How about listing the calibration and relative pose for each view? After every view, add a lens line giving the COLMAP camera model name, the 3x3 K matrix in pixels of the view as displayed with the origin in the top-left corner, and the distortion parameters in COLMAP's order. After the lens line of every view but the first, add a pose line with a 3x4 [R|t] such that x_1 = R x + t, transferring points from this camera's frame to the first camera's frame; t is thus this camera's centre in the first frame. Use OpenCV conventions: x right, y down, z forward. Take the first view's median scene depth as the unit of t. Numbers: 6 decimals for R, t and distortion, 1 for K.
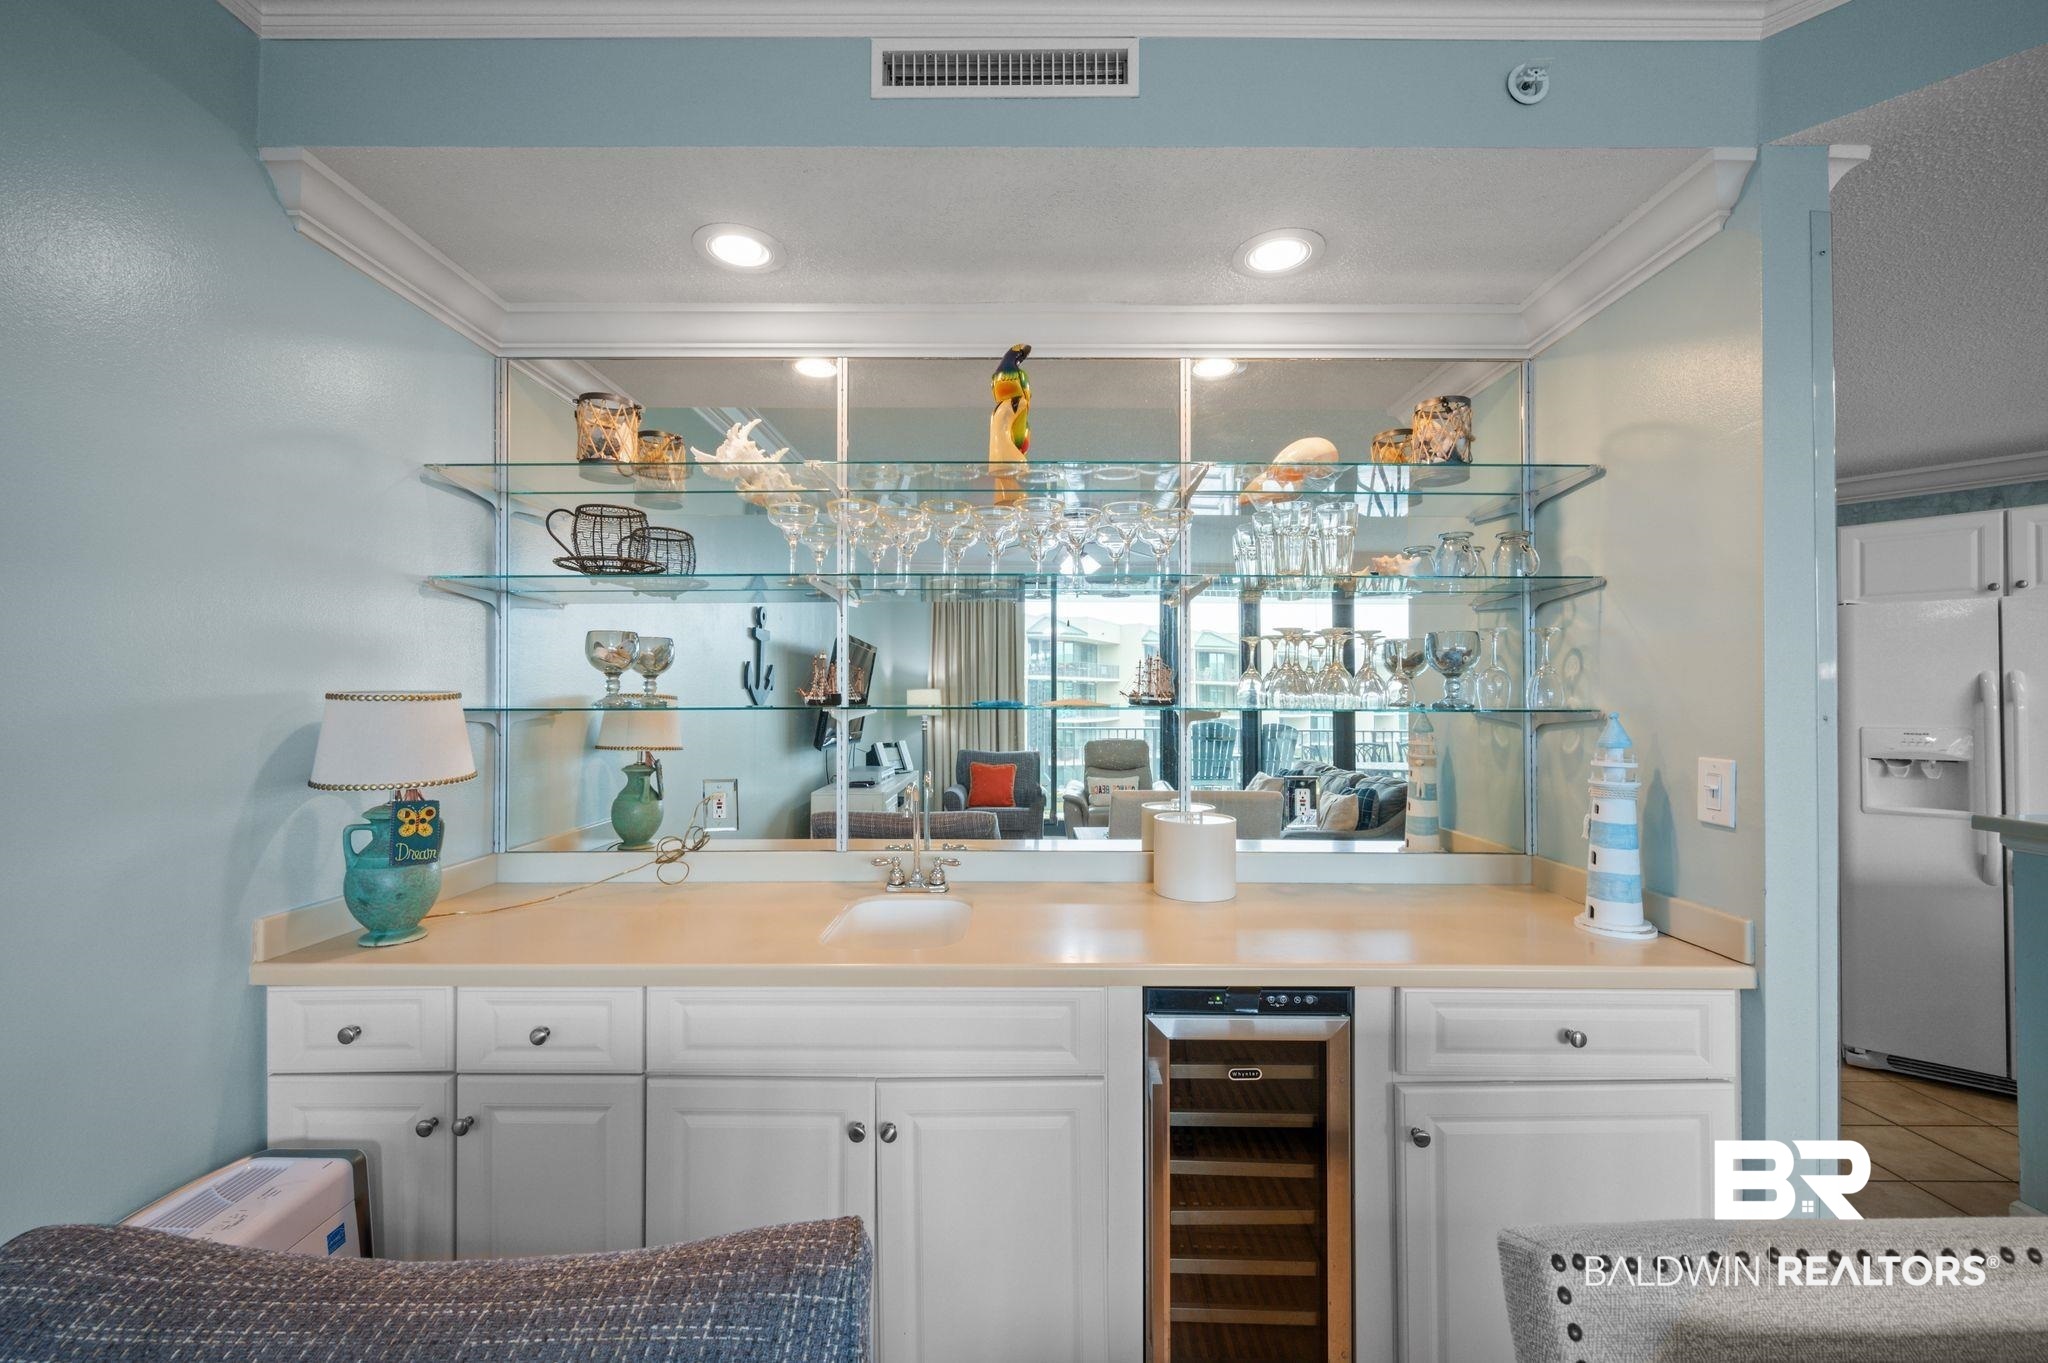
lens RADIAL K [[831.0, 0, 1027.3], [0, 831.0, 690.5], [0, 0, 1]] dist [0.000372, 0.000101]
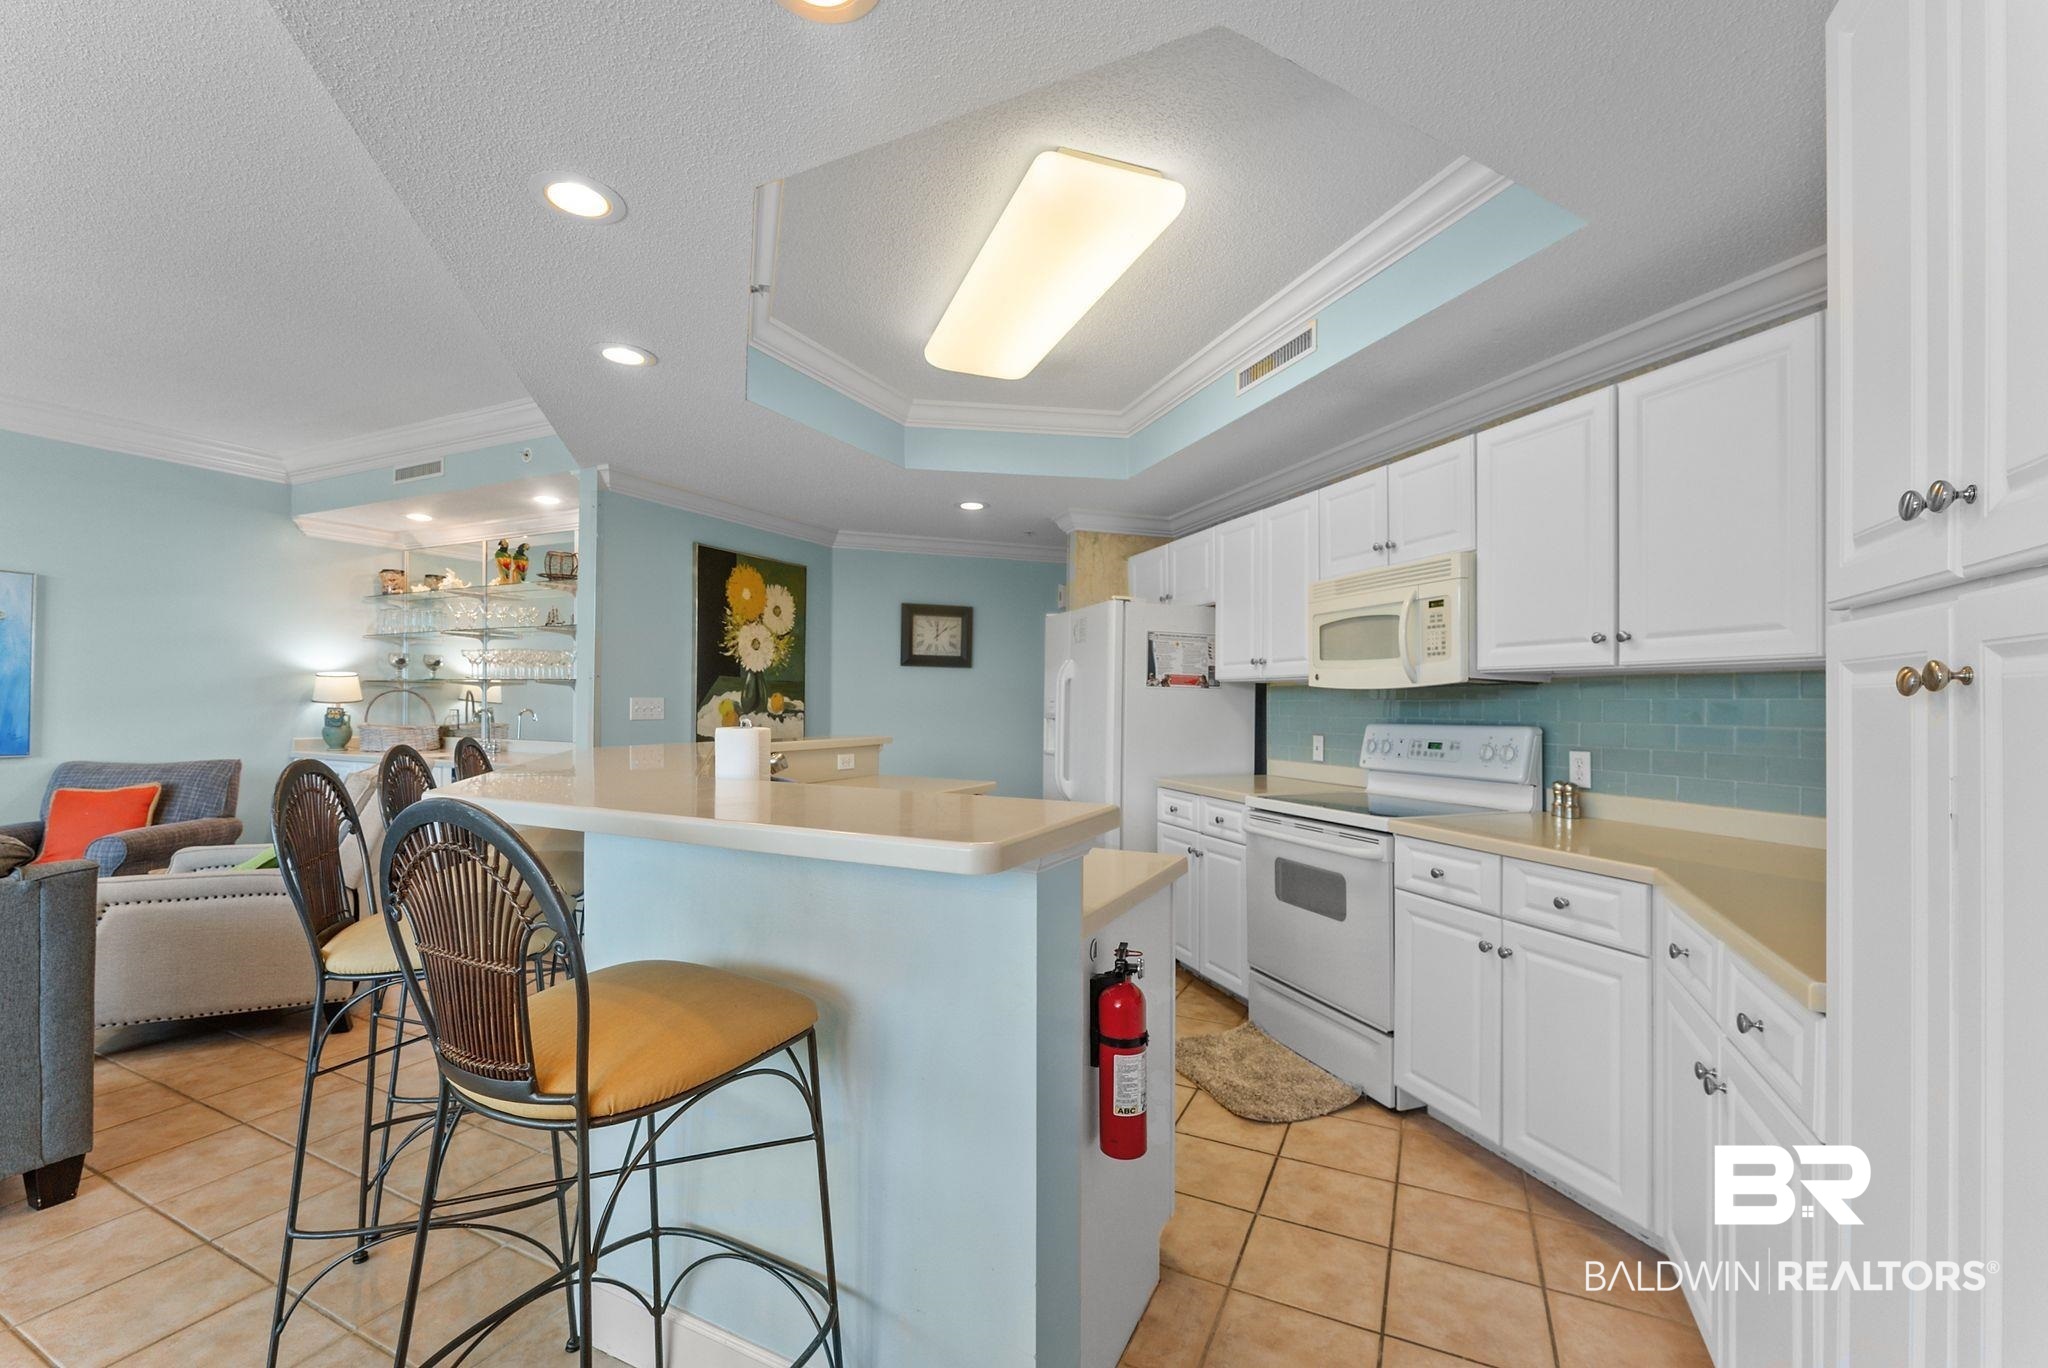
lens RADIAL K [[856.8, 0, 1014.8], [0, 856.8, 700.1], [0, 0, 1]] dist [-0.002699, -0.000374]
pose [[0.898811, 0.005877, -0.438297, 3.282248], [-0.005981, 0.999981, 0.001143, 0.093847], [0.438295, 0.001594, 0.898830, -0.872577]]
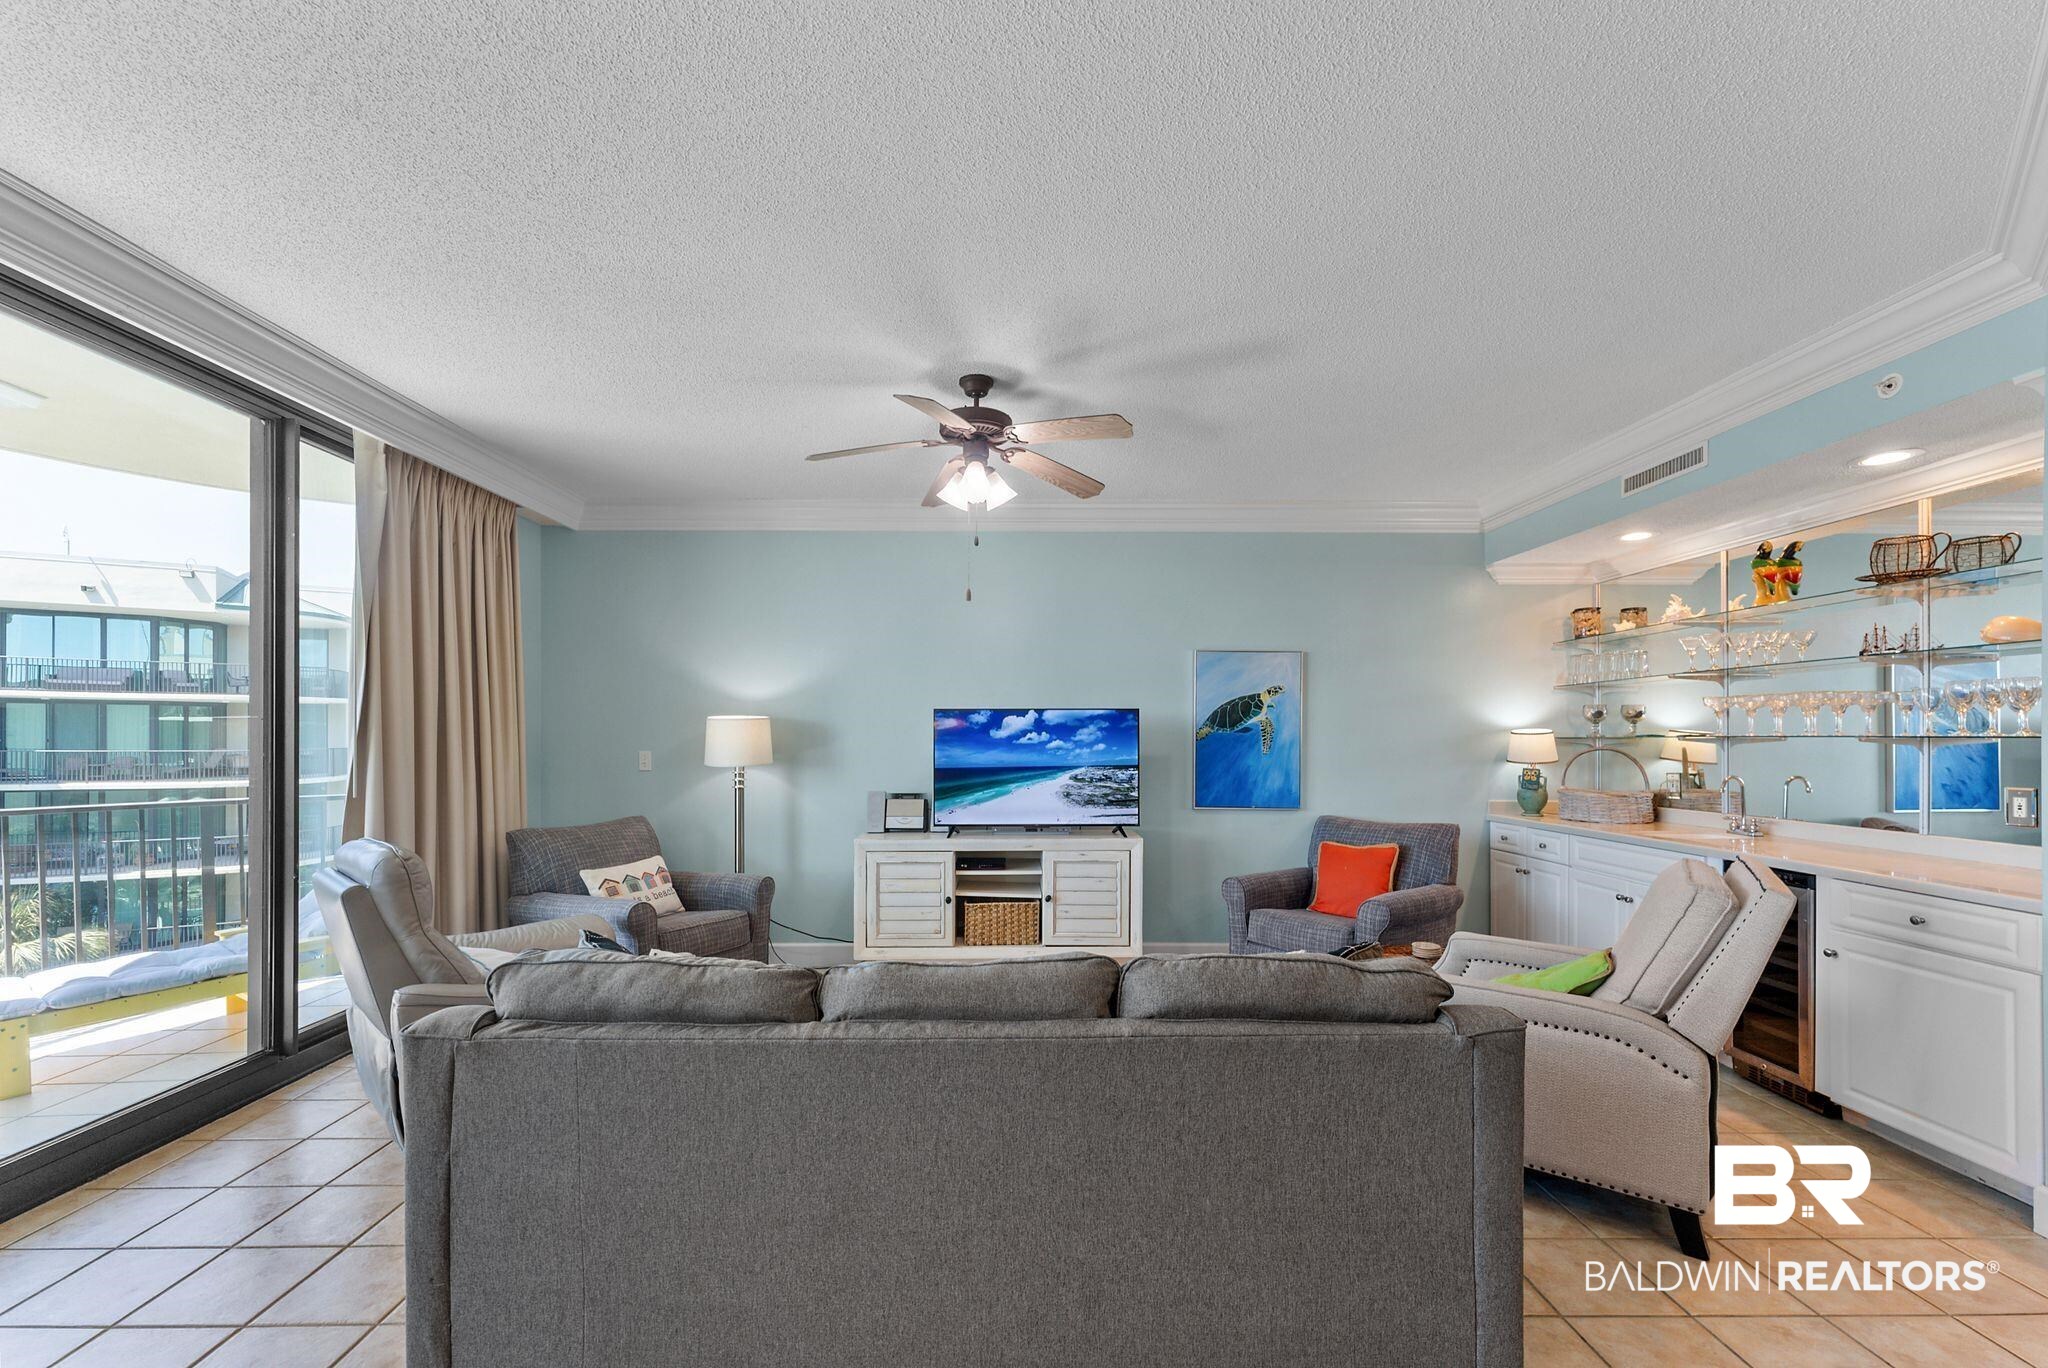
lens RADIAL K [[843.7, 0, 1019.0], [0, 843.7, 739.2], [0, 0, 1]] dist [-0.001046, -0.000207]
pose [[0.018604, -0.000898, -0.999827, 2.318733], [0.003141, 0.999995, -0.000840, 0.032578], [0.999822, -0.003124, 0.018606, -0.896540]]
